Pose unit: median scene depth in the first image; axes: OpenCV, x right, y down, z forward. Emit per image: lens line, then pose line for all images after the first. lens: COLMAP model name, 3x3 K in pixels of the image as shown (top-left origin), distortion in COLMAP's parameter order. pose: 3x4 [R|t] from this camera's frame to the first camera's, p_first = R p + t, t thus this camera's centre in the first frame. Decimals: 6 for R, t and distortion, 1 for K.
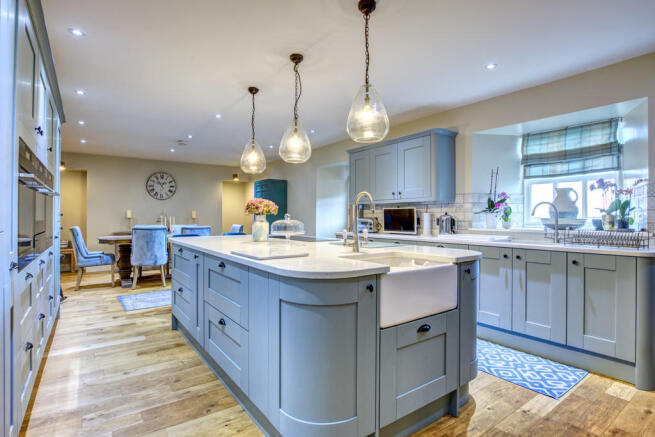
lens RADIAL K [[318.8, 0, 325.9], [0, 318.8, 217.2], [0, 0, 1]] dist [-0.021491, 0.000617]
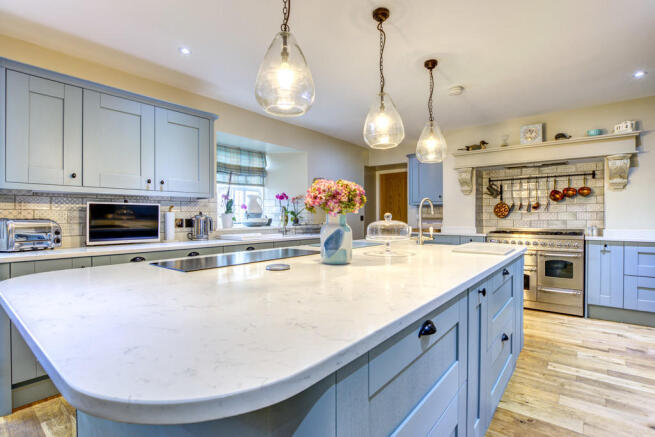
lens RADIAL K [[318.8, 0, 326.7], [0, 318.8, 219.0], [0, 0, 1]] dist [-0.021491, 0.000617]
pose [[-0.241092, -0.006386, 0.970481, -0.631956], [0.002156, 0.999972, 0.007116, -0.001641], [-0.970500, 0.003808, -0.241072, 1.022431]]
